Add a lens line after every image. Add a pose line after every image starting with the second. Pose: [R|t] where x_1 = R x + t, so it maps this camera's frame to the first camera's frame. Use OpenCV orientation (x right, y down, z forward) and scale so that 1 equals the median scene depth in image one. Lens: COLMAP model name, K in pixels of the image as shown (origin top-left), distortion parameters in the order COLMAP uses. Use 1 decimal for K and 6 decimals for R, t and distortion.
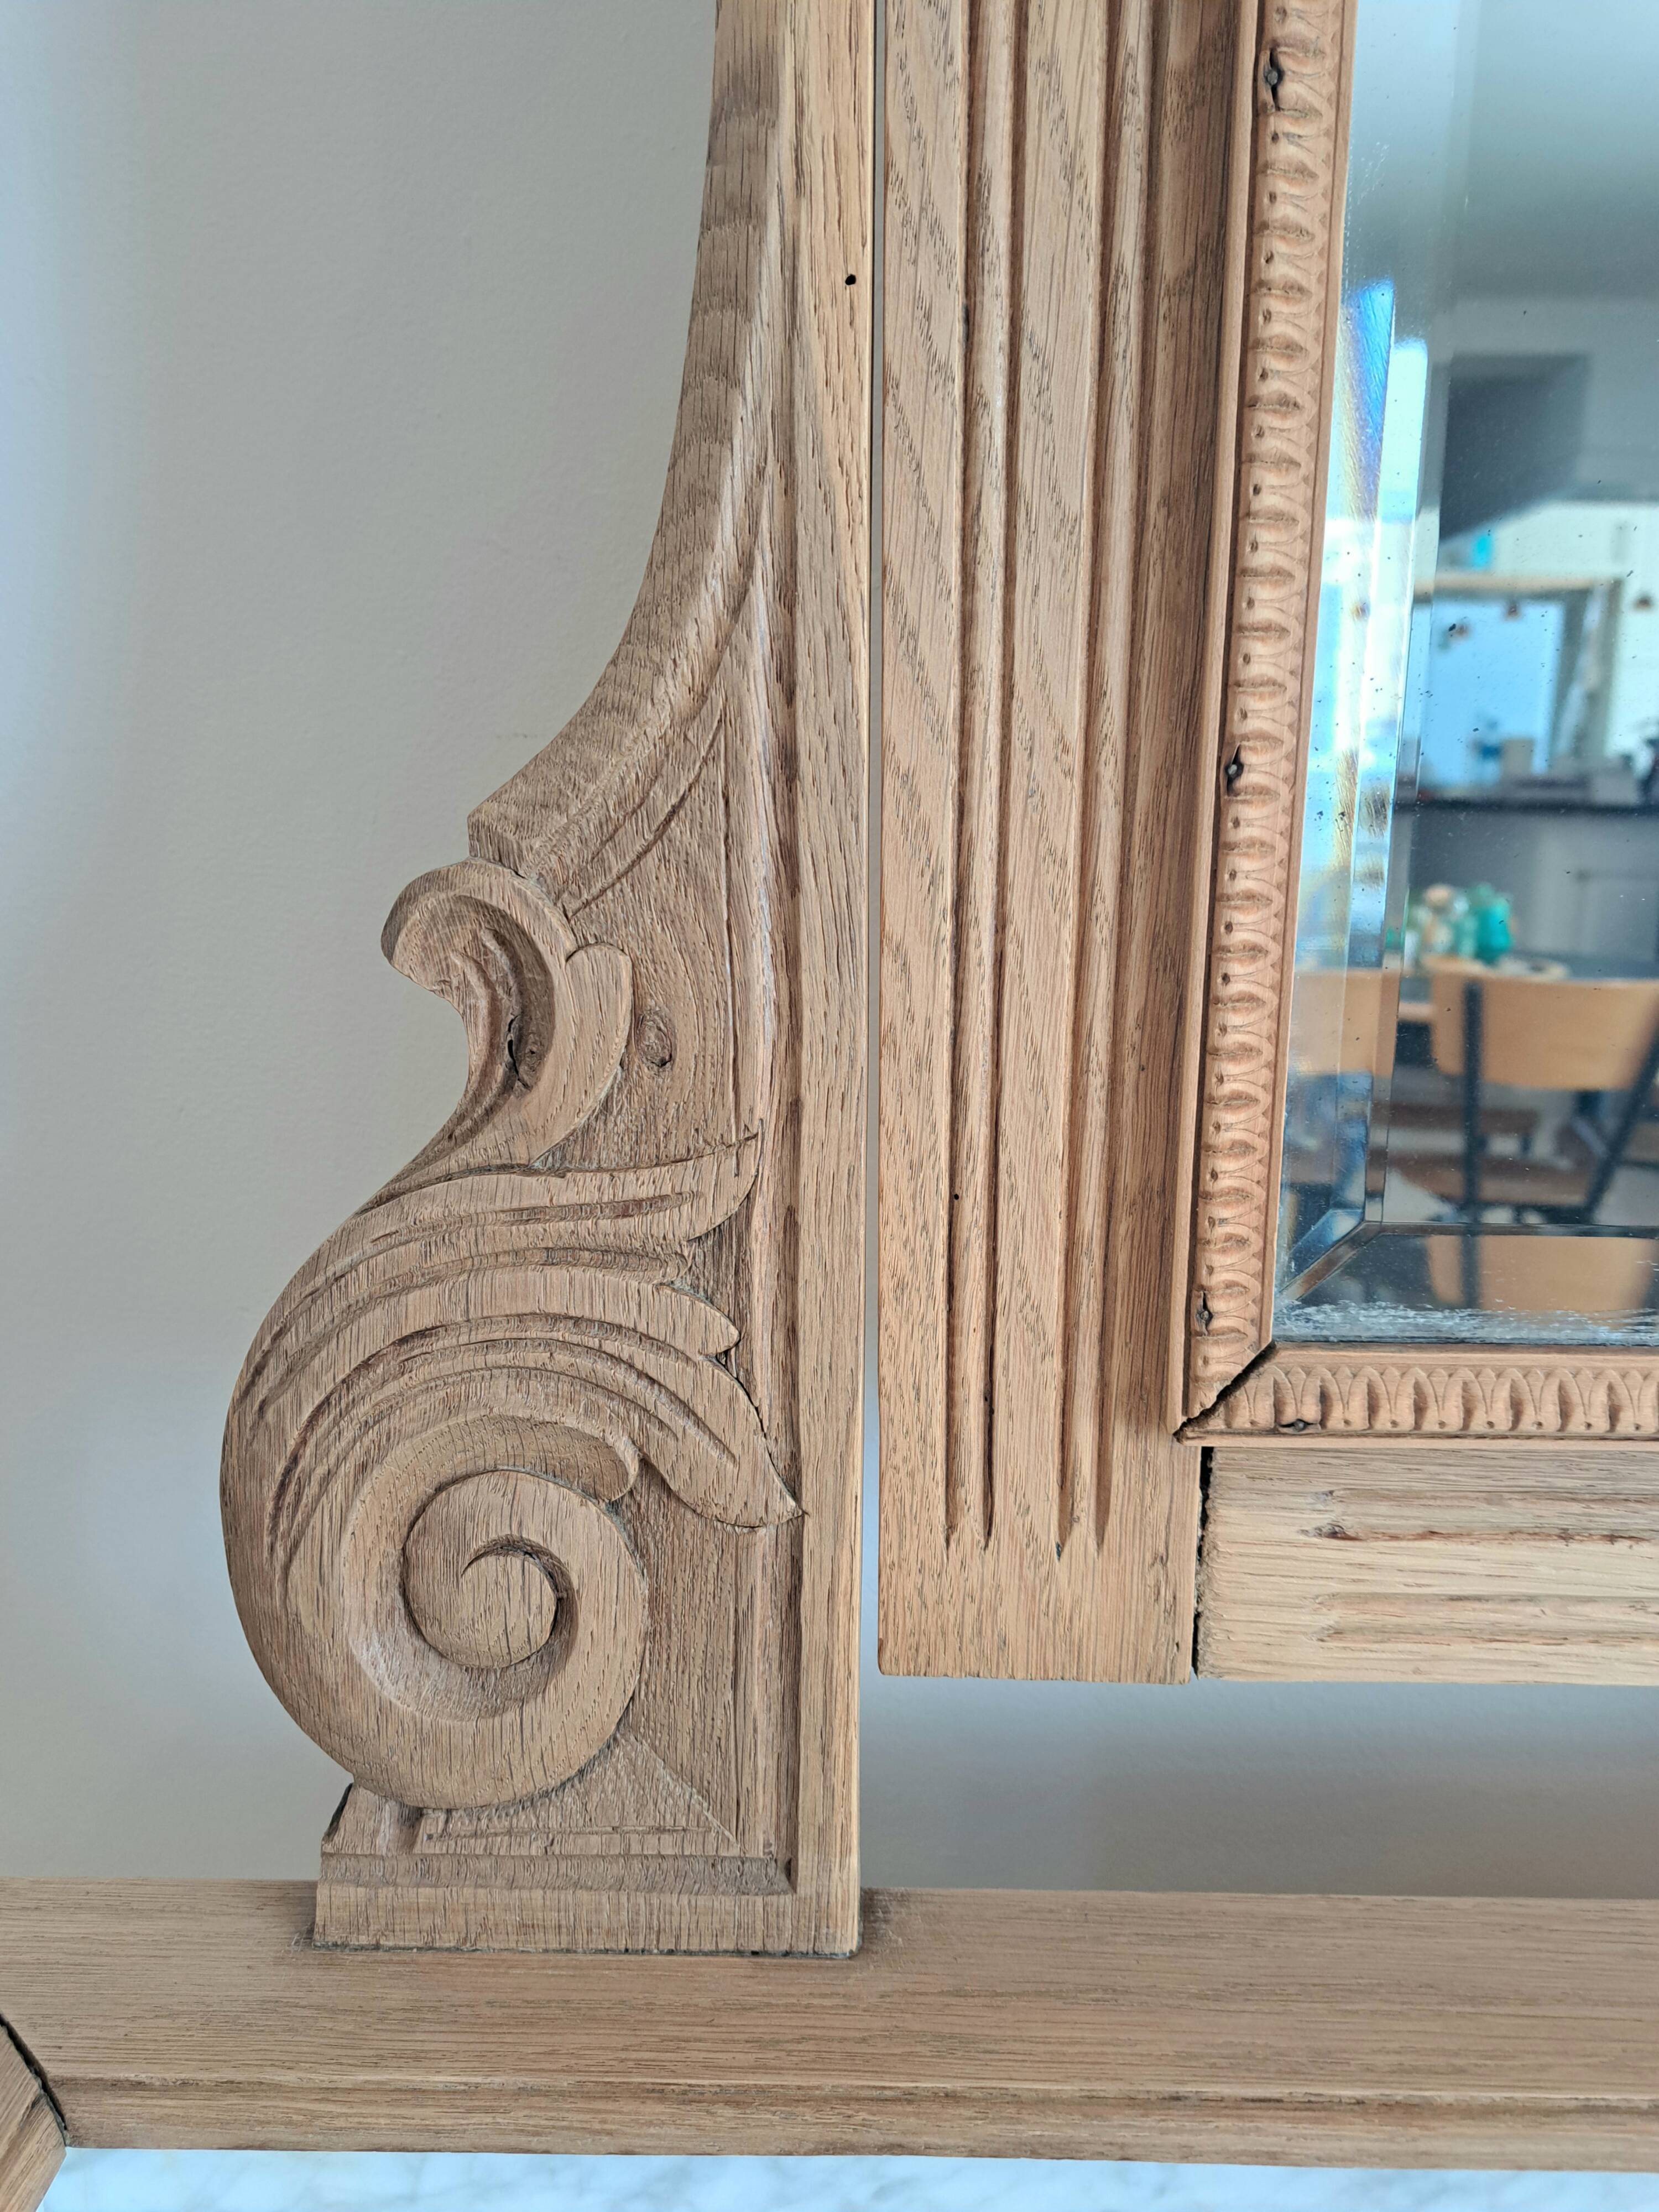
lens RADIAL K [[1607.5, 0, 855.8], [0, 1607.5, 1094.7], [0, 0, 1]] dist [0.124249, -0.210196]
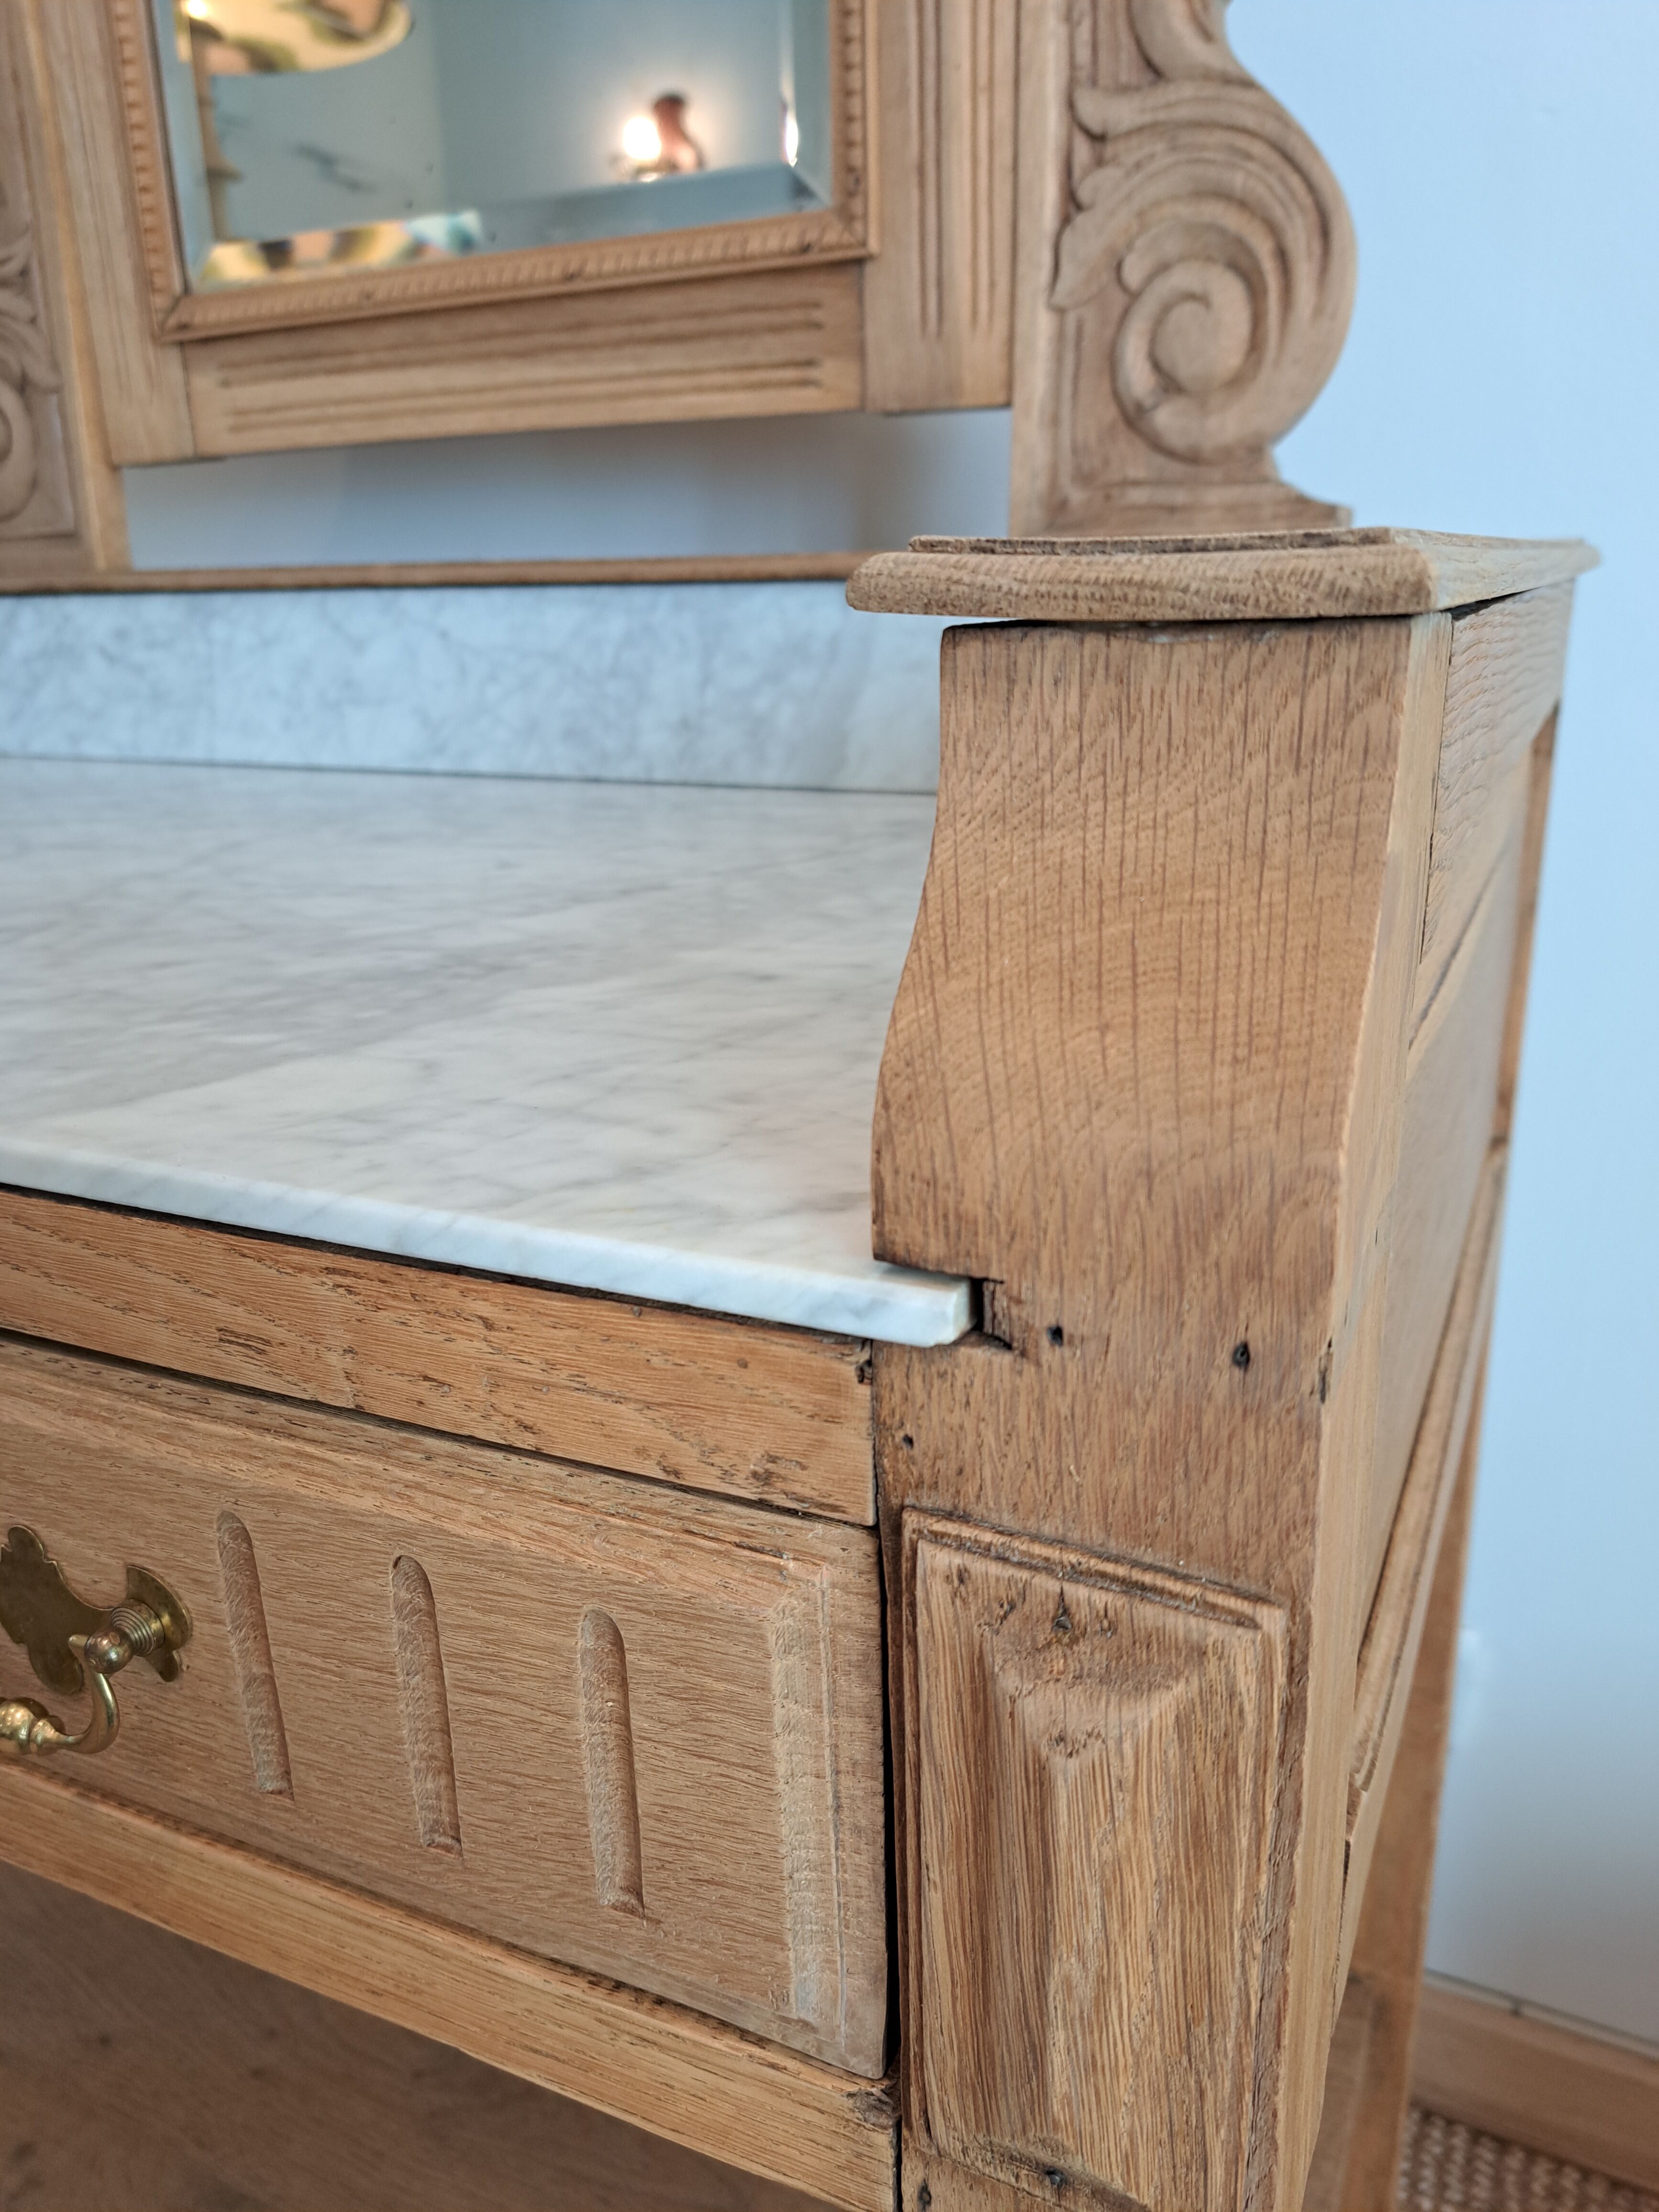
lens RADIAL K [[1630.4, 0, 823.3], [0, 1630.4, 1130.9], [0, 0, 1]] dist [0.076345, -0.119008]
pose [[0.907888, 0.105704, -0.405667, 2.409599], [-0.061457, 0.990794, 0.120628, 1.102787], [0.414684, -0.084586, 0.906026, -1.091940]]
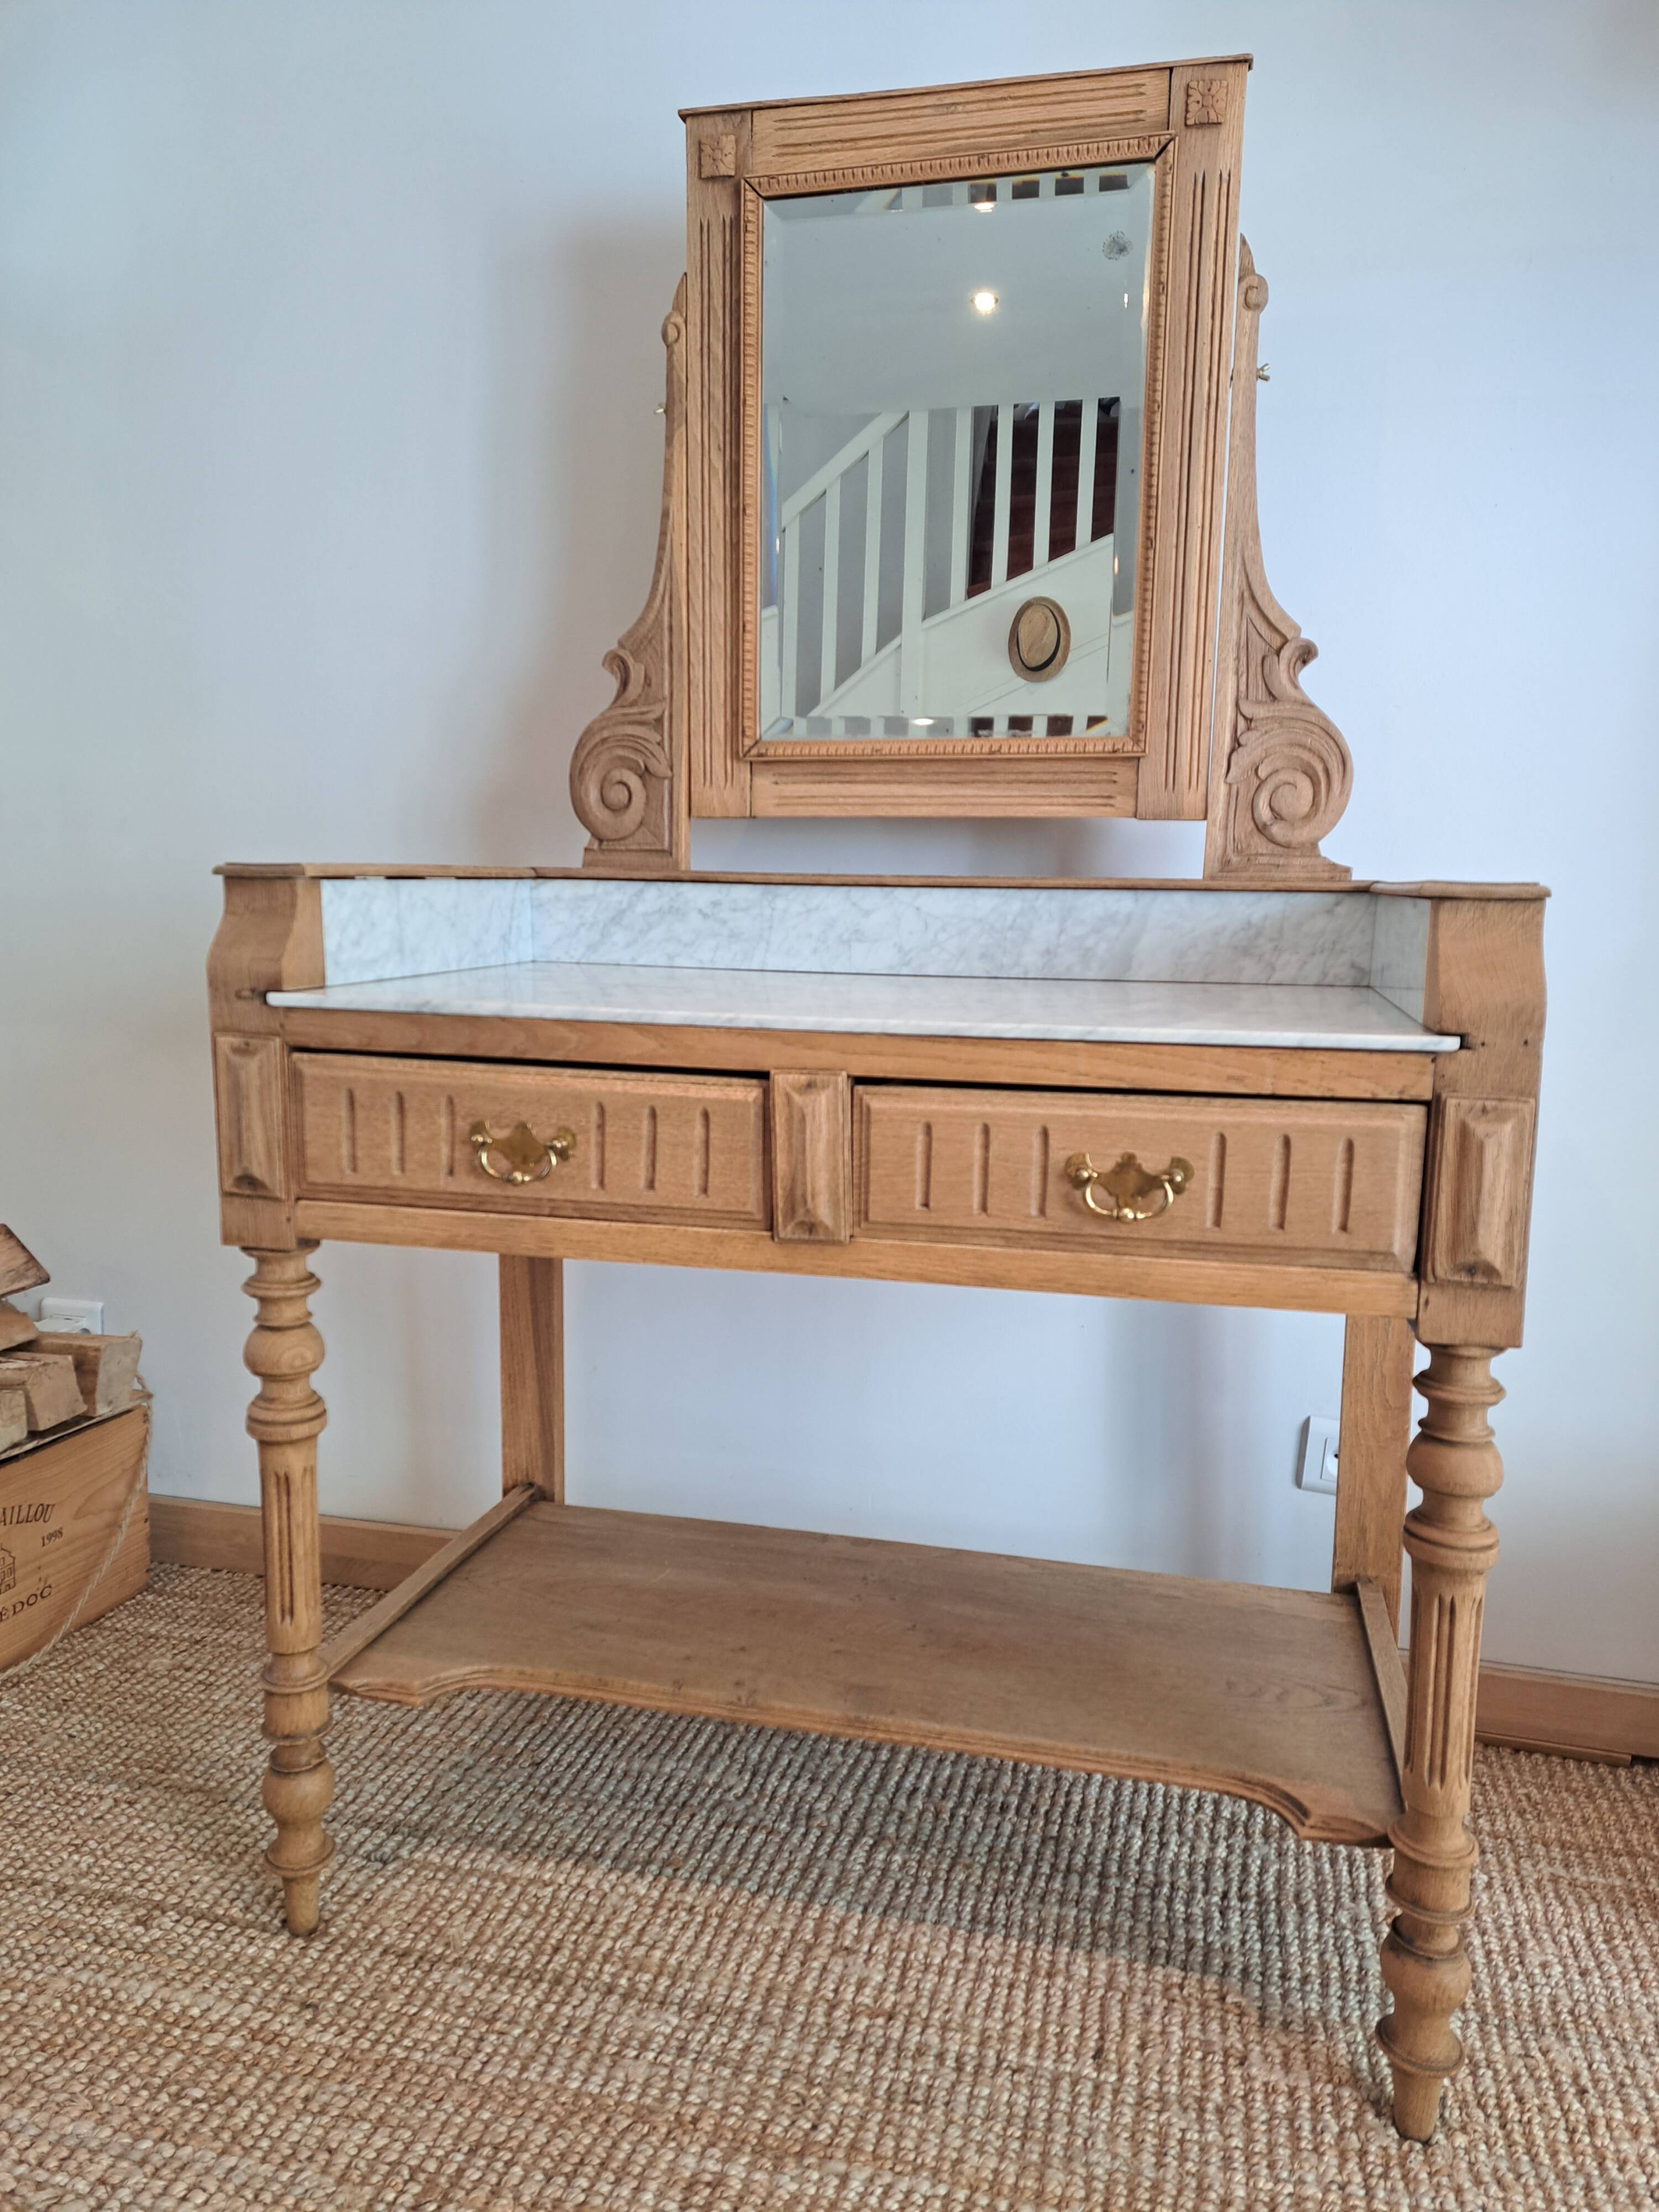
lens RADIAL K [[1579.5, 0, 841.5], [0, 1579.5, 1138.8], [0, 0, 1]] dist [0.083275, -0.076220]
pose [[0.975675, 0.041059, -0.215343, 1.662467], [-0.055827, 0.996454, -0.062947, 1.735673], [0.211995, 0.073438, 0.974508, -3.822057]]
